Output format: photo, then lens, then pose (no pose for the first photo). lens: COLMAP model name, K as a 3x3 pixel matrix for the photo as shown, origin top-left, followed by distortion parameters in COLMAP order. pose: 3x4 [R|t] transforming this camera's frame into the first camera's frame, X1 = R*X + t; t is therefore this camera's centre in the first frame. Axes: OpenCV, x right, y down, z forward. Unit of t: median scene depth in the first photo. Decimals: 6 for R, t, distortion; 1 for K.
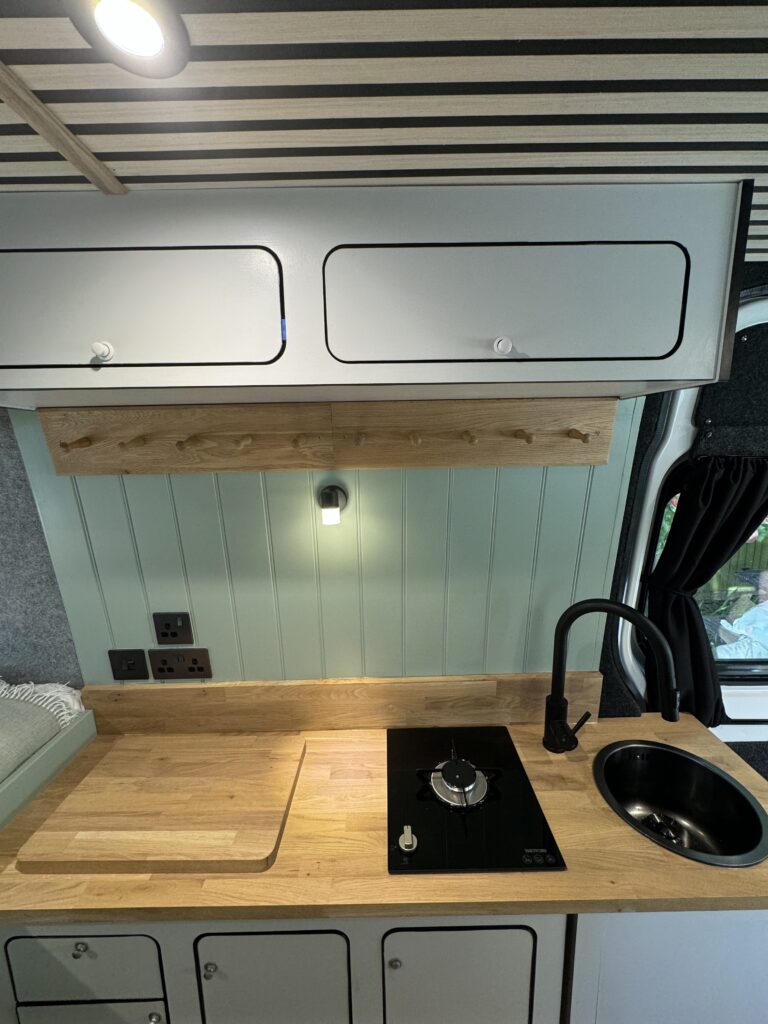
lens RADIAL K [[409.2, 0, 388.4], [0, 409.2, 514.4], [0, 0, 1]] dist [-0.003459, 0.000374]
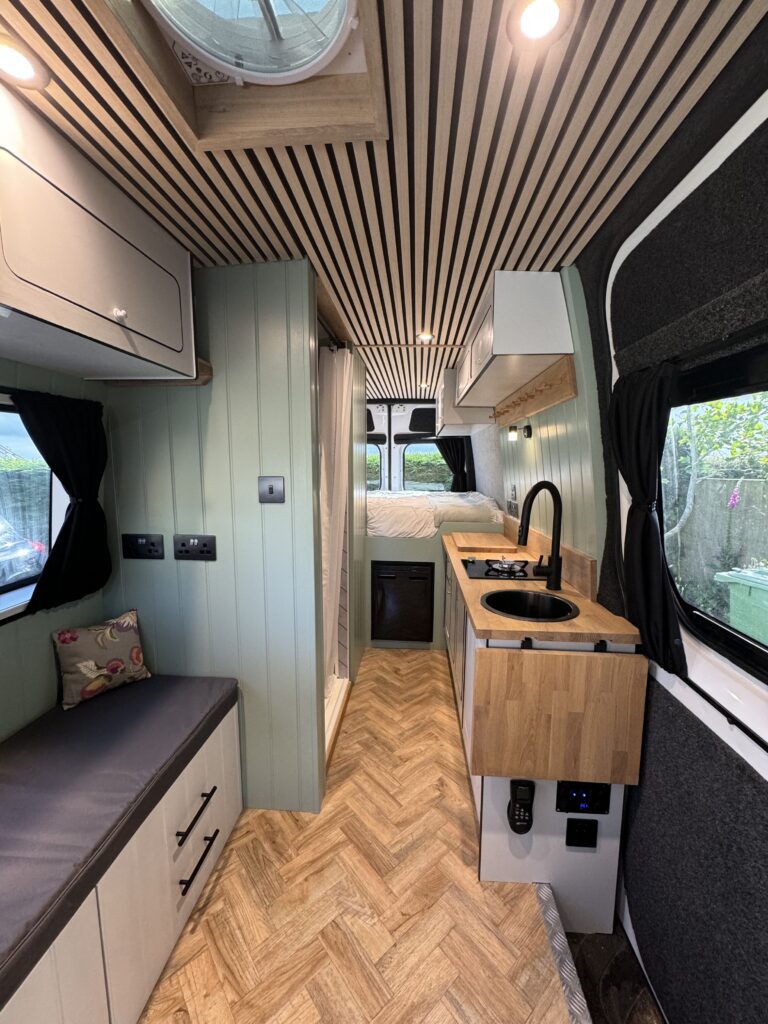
lens RADIAL K [[409.2, 0, 384.4], [0, 409.2, 512.7], [0, 0, 1]] dist [-0.003459, 0.000374]
pose [[-0.077085, 0.136544, -0.987630, 2.057370], [-0.175047, 0.973338, 0.148231, 0.186415], [0.981538, 0.184308, -0.051129, 0.436247]]
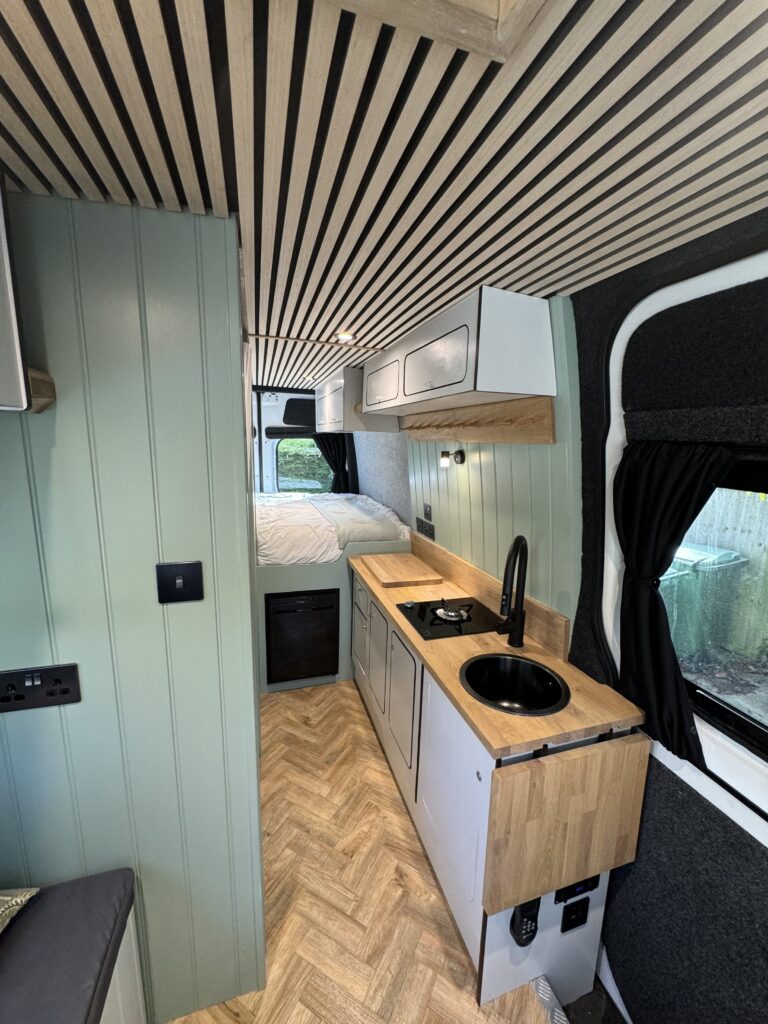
lens RADIAL K [[409.2, 0, 386.4], [0, 409.2, 513.2], [0, 0, 1]] dist [-0.003459, 0.000374]
pose [[0.298841, 0.195008, -0.934166, 1.611860], [-0.196679, 0.970469, 0.139668, 0.017167], [0.933816, 0.141992, 0.328370, 0.057726]]
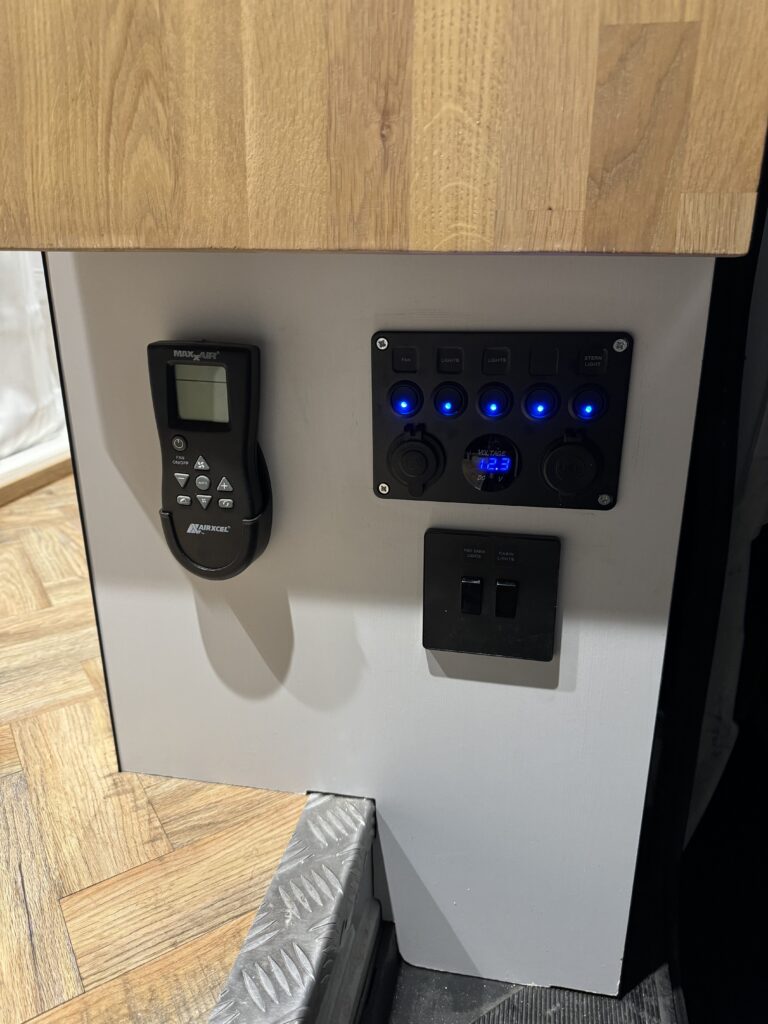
lens RADIAL K [[737.7, 0, 378.5], [0, 737.7, 506.6], [0, 0, 1]] dist [-0.031564, -0.006870]
pose [[-0.214833, 0.331345, -0.918726, 1.331801], [-0.153369, 0.917573, 0.366793, 1.031086], [0.964533, 0.219703, -0.146307, 1.163447]]
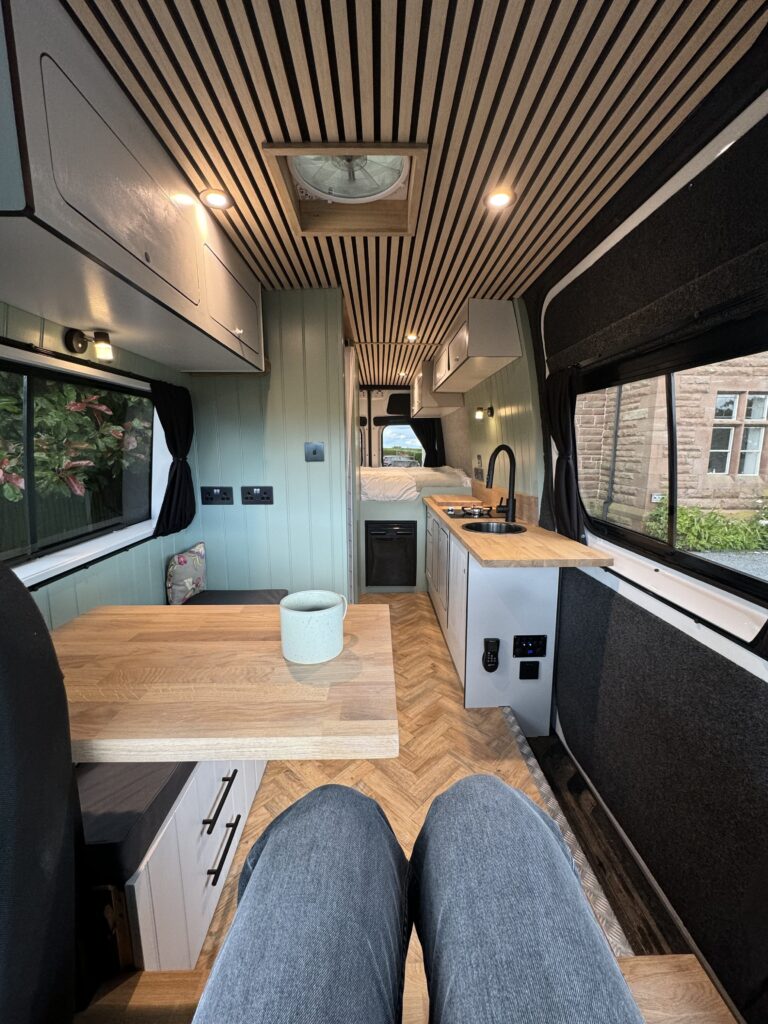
lens RADIAL K [[409.2, 0, 384.6], [0, 409.2, 511.8], [0, 0, 1]] dist [-0.003459, 0.000374]
pose [[0.016262, 0.167683, -0.985707, 2.713911], [-0.169066, 0.972103, 0.162579, 0.293902], [0.985471, 0.164005, 0.044158, 0.252709]]
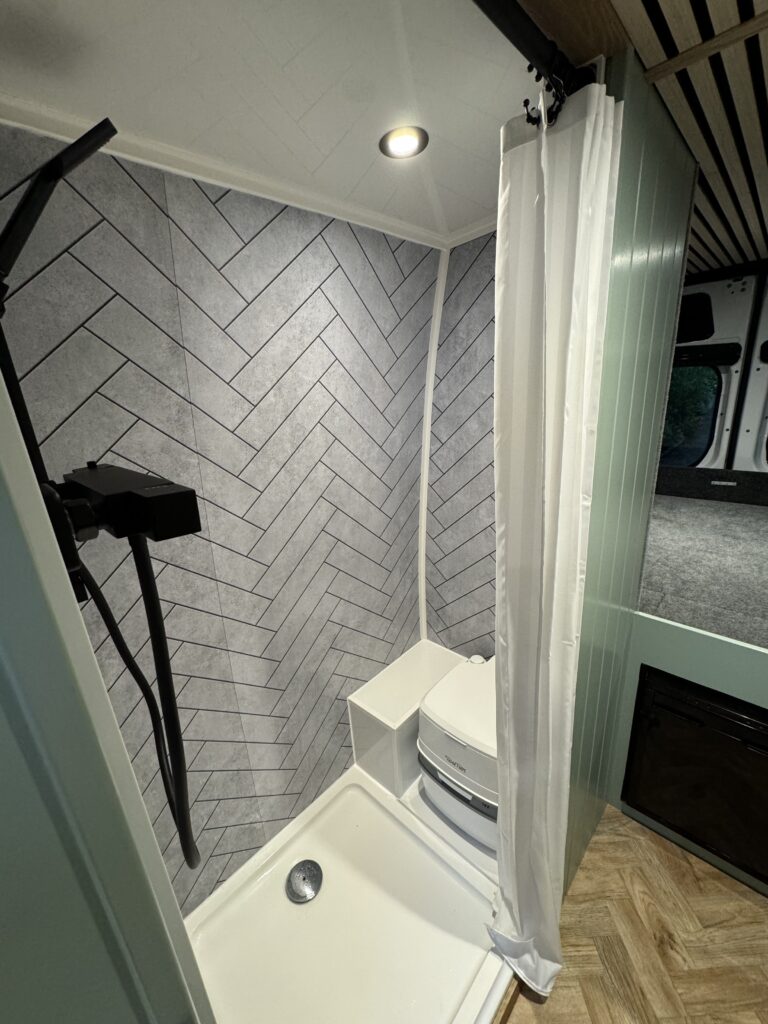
lens RADIAL K [[409.2, 0, 389.2], [0, 409.2, 513.2], [0, 0, 1]] dist [-0.003459, 0.000374]
pose [[-0.681393, 0.271997, -0.679500, 0.513582], [-0.056012, 0.906283, 0.418944, 0.025107], [0.729771, 0.323526, -0.602300, 0.298379]]
